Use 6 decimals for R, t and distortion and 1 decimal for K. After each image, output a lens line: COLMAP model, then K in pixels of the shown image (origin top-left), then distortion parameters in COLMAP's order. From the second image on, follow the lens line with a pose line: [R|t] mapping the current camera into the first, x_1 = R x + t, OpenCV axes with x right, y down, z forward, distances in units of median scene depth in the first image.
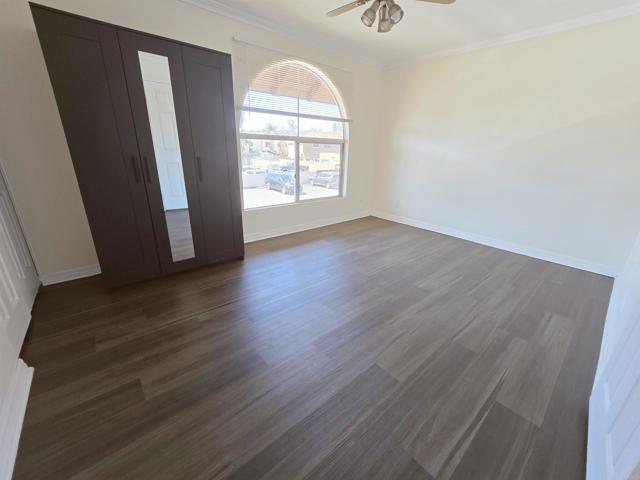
lens RADIAL K [[261.9, 0, 318.7], [0, 261.9, 240.9], [0, 0, 1]] dist [-0.007053, -0.000221]
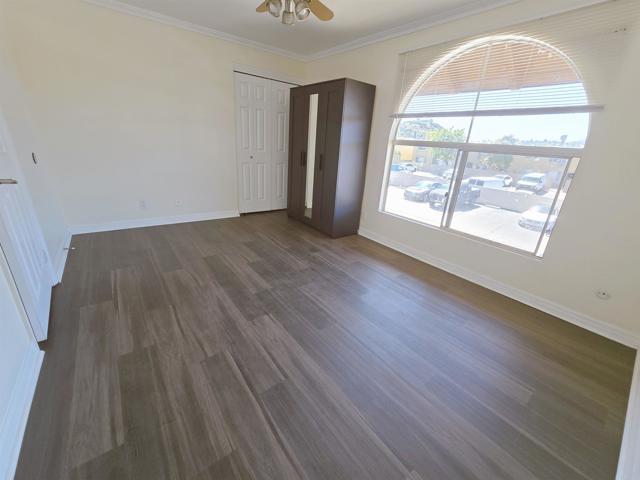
lens RADIAL K [[261.9, 0, 319.5], [0, 261.9, 237.9], [0, 0, 1]] dist [-0.007053, -0.000221]
pose [[-0.044263, 0.312139, -0.949005, 1.085287], [-0.402233, 0.863968, 0.302930, -0.345547], [0.914467, 0.395130, 0.087311, 1.019598]]
